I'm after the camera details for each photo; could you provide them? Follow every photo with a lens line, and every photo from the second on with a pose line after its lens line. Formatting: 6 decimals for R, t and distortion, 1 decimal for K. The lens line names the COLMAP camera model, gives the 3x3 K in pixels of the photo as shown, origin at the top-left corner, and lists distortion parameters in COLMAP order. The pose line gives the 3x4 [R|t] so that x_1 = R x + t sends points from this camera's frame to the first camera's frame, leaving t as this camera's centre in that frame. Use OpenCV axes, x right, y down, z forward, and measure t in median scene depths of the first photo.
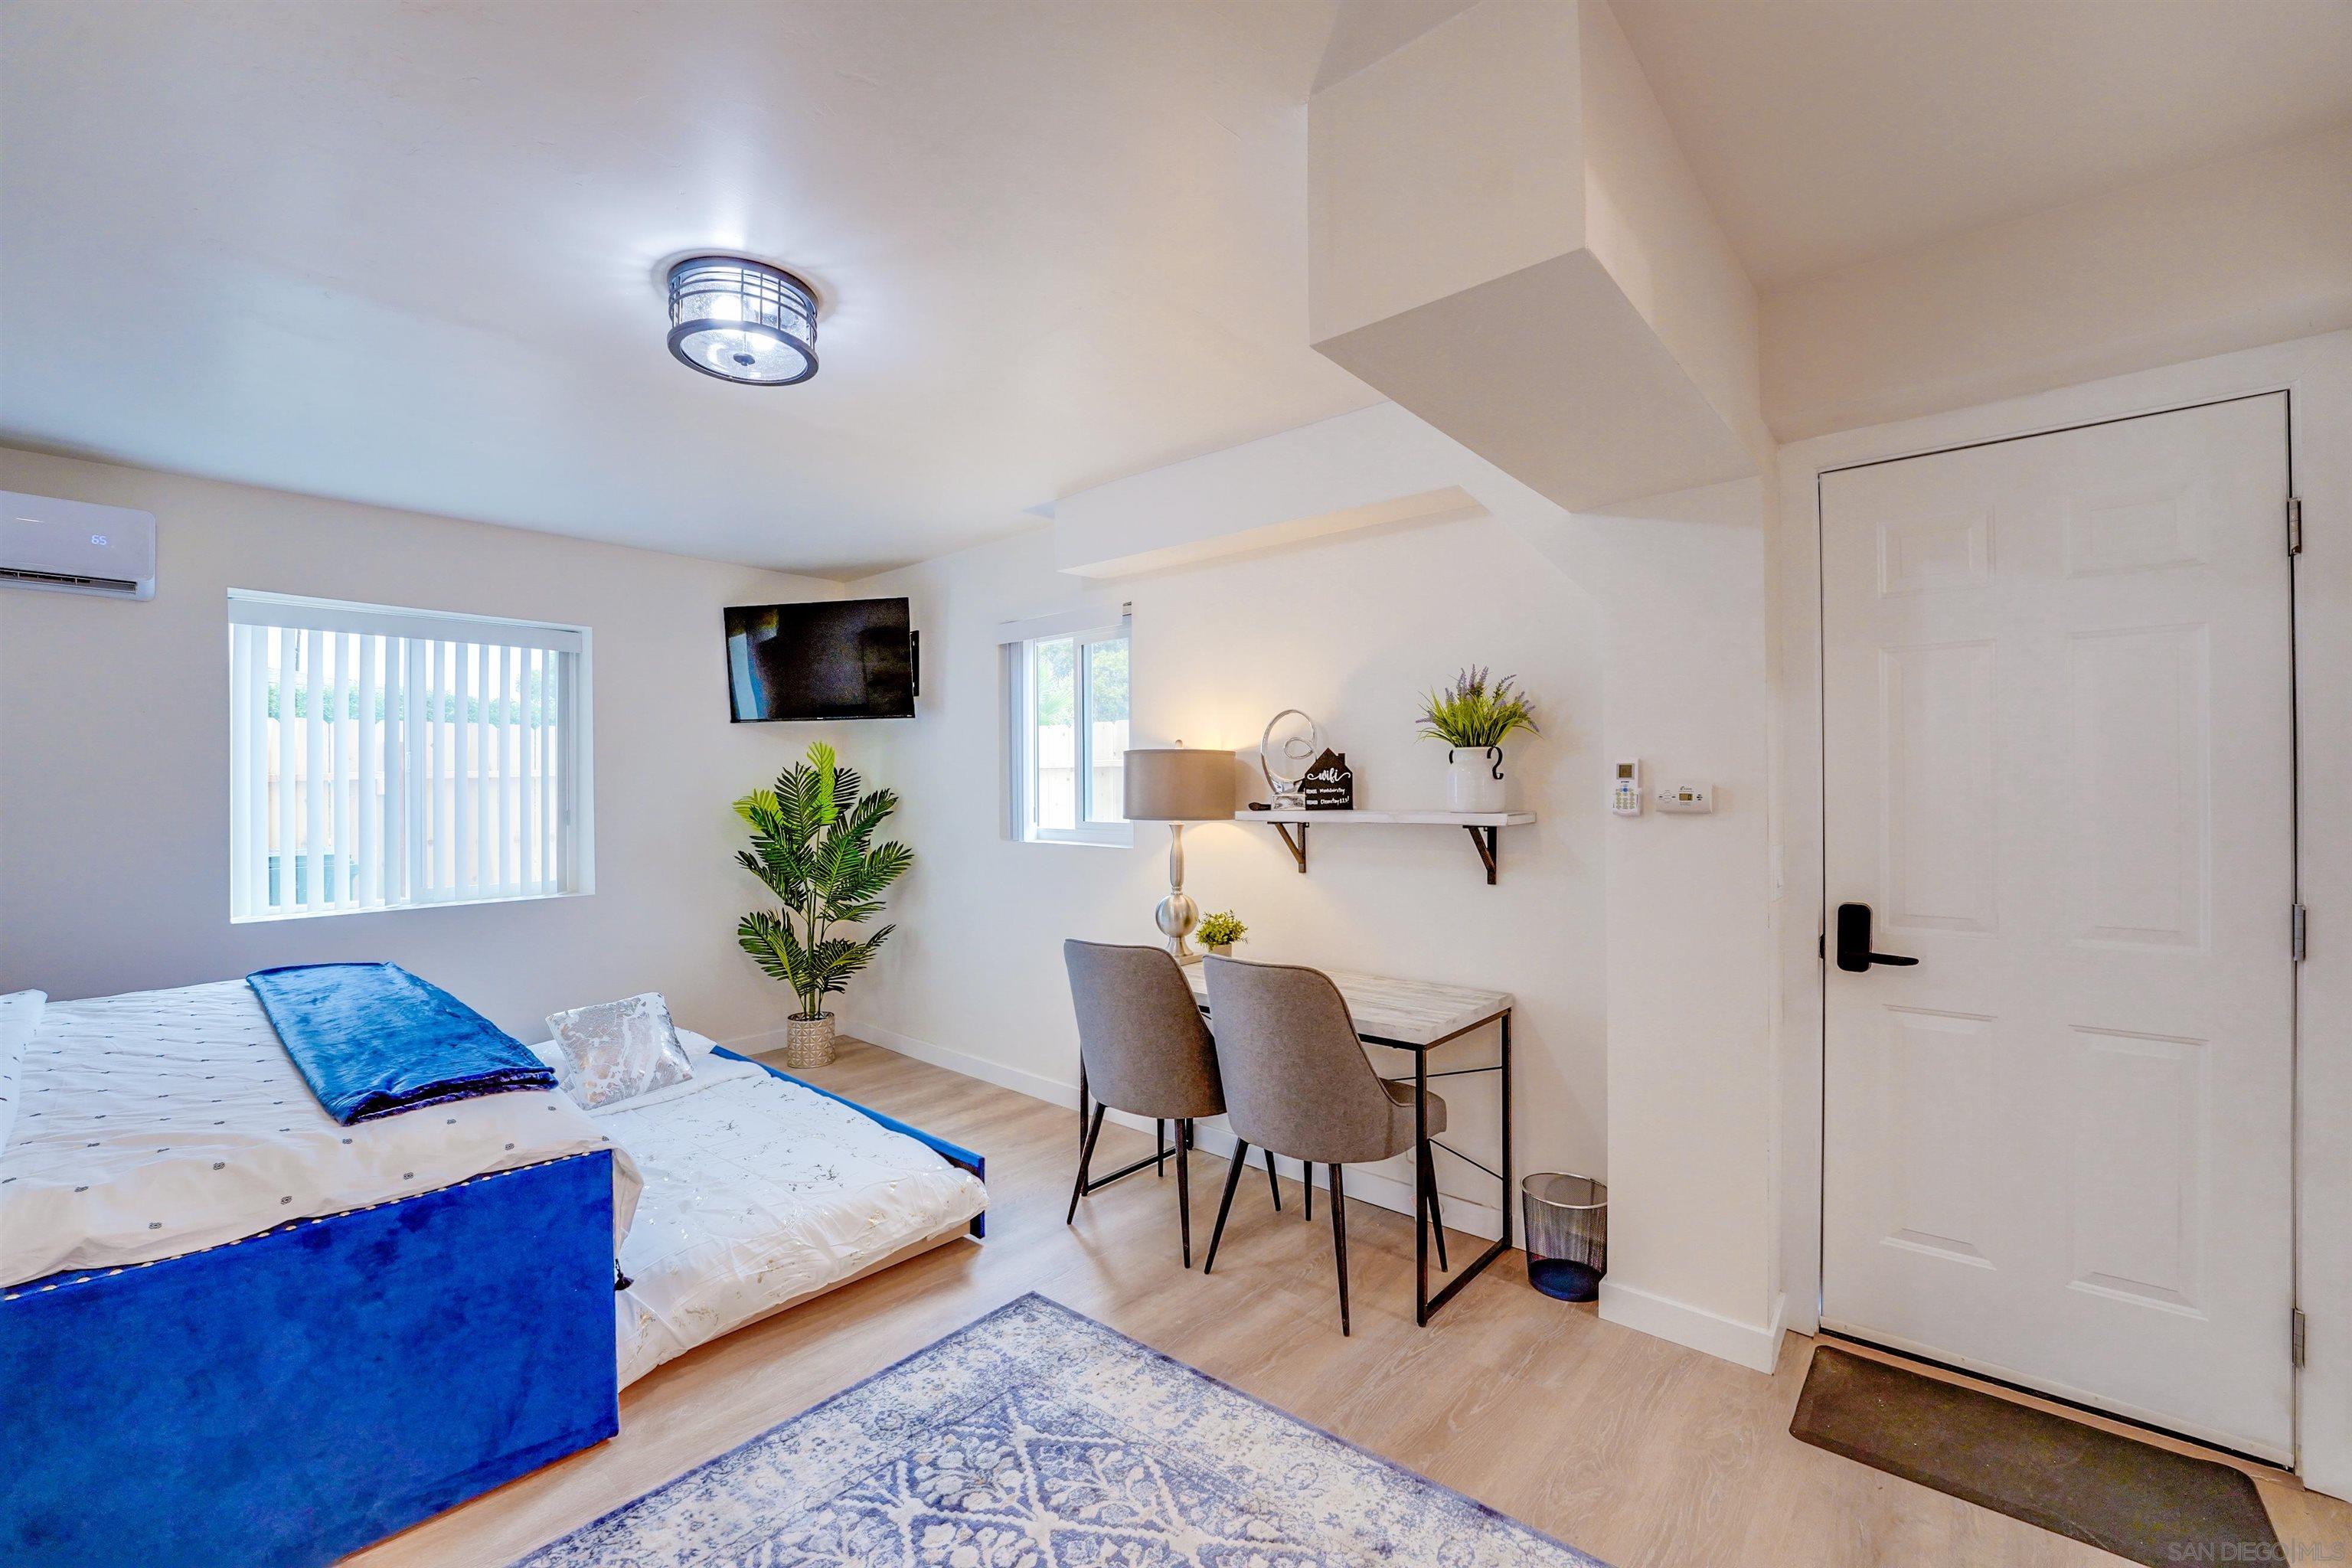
lens RADIAL K [[960.8, 0, 1176.9], [0, 960.8, 782.5], [0, 0, 1]] dist [-0.031588, 0.004263]
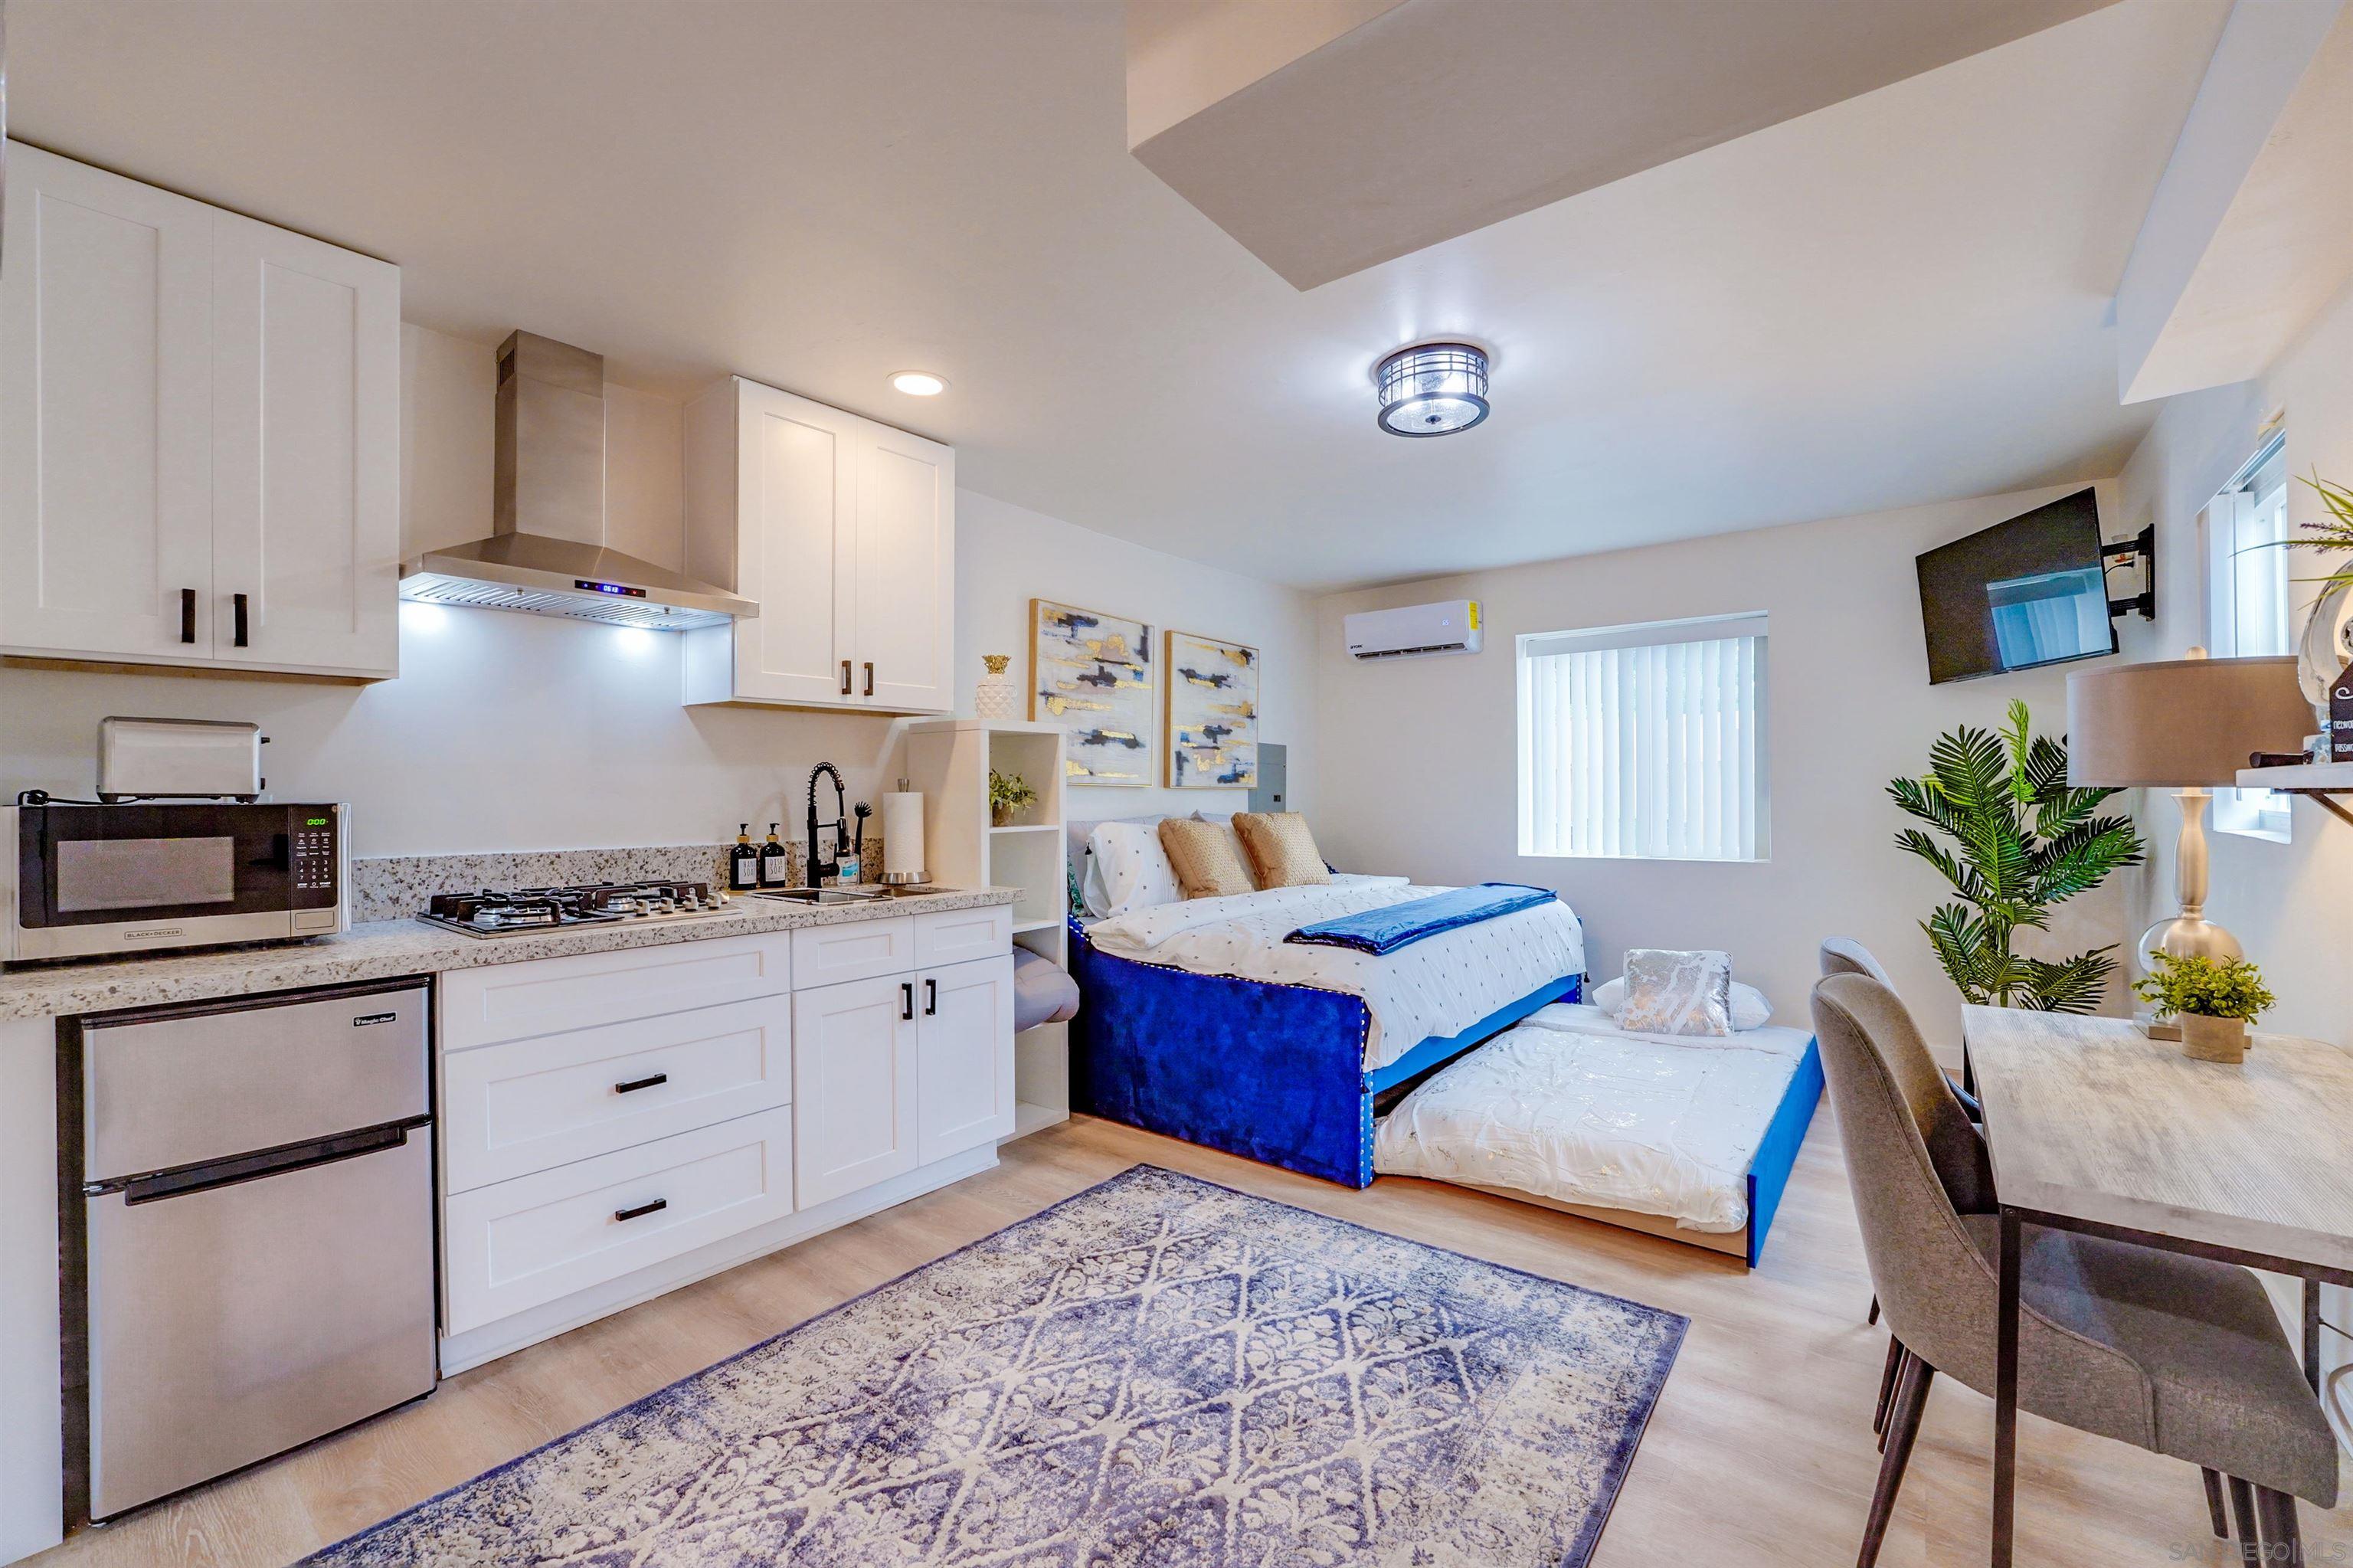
lens RADIAL K [[961.3, 0, 1168.6], [0, 961.3, 787.5], [0, 0, 1]] dist [-0.031588, 0.004263]
pose [[0.040010, 0.000535, -0.999199, 0.815879], [0.014577, 0.999893, 0.001119, 0.046669], [0.999093, -0.014610, 0.039998, 0.582951]]
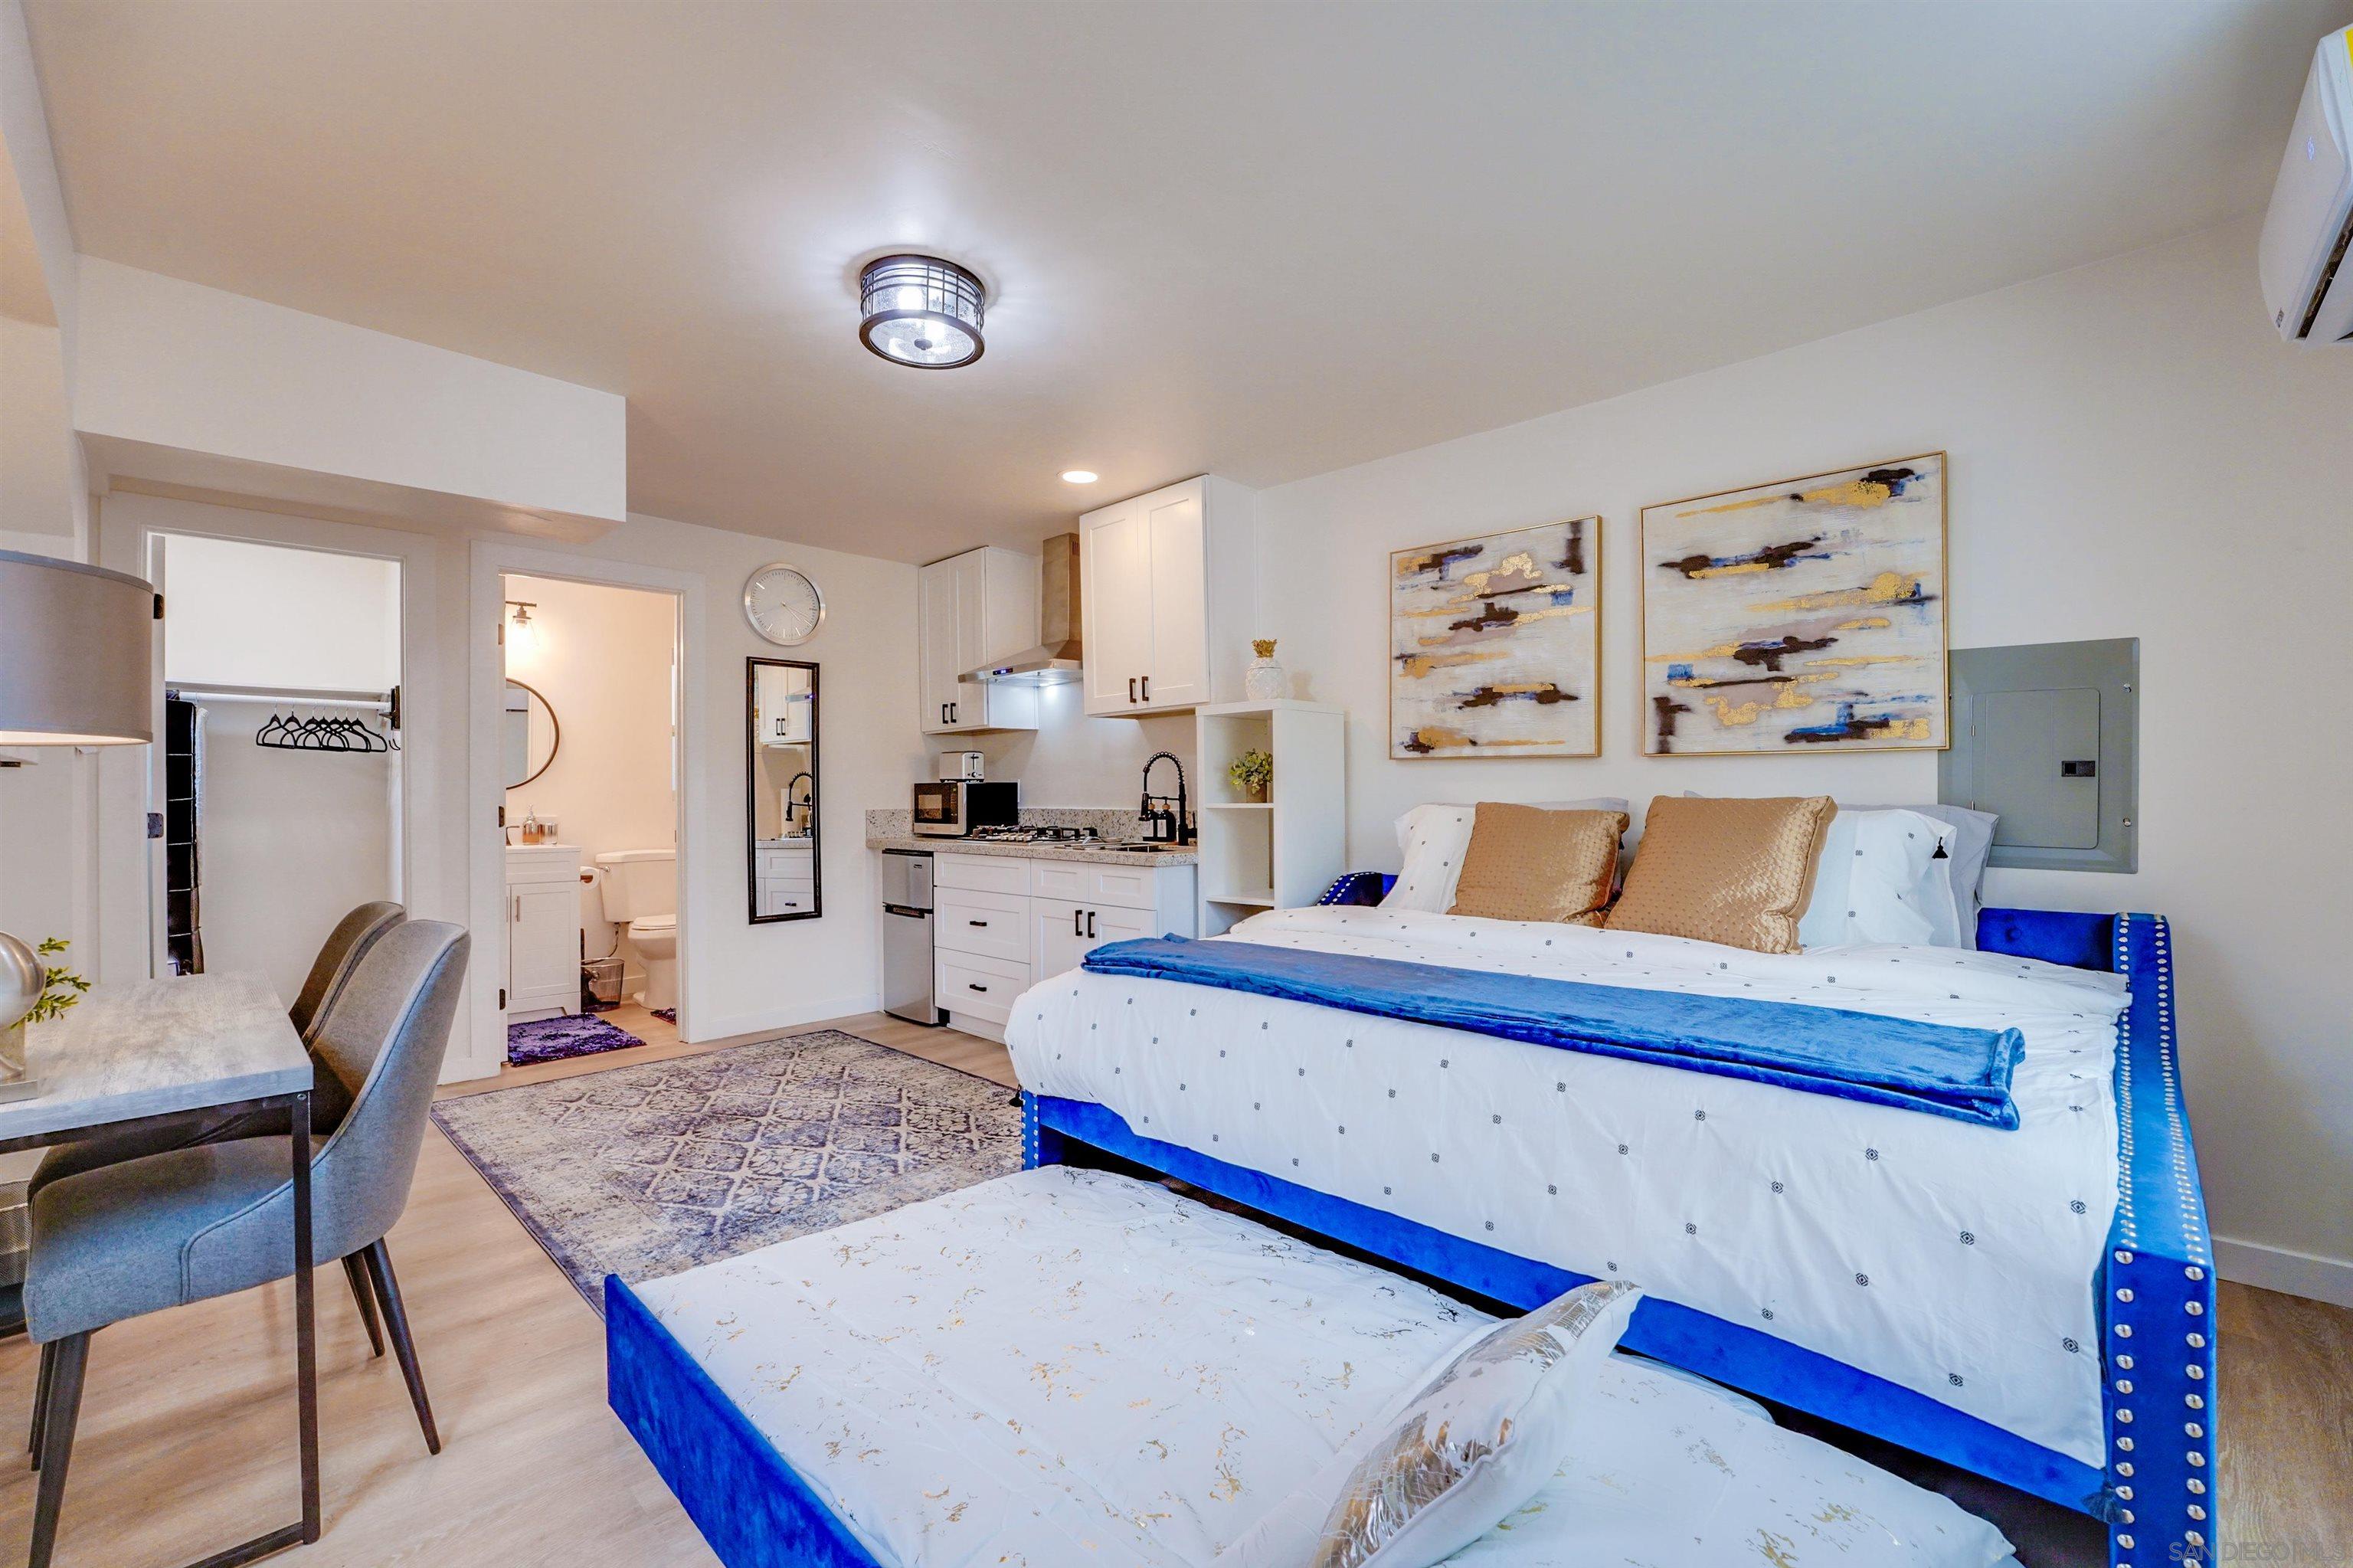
lens RADIAL K [[961.3, 0, 1194.2], [0, 961.3, 784.6], [0, 0, 1]] dist [-0.031588, 0.004263]
pose [[-0.999140, 0.014750, 0.038761, -0.809826], [0.014031, 0.999725, -0.018770, 0.109153], [-0.039027, -0.018210, -0.999072, 2.111362]]
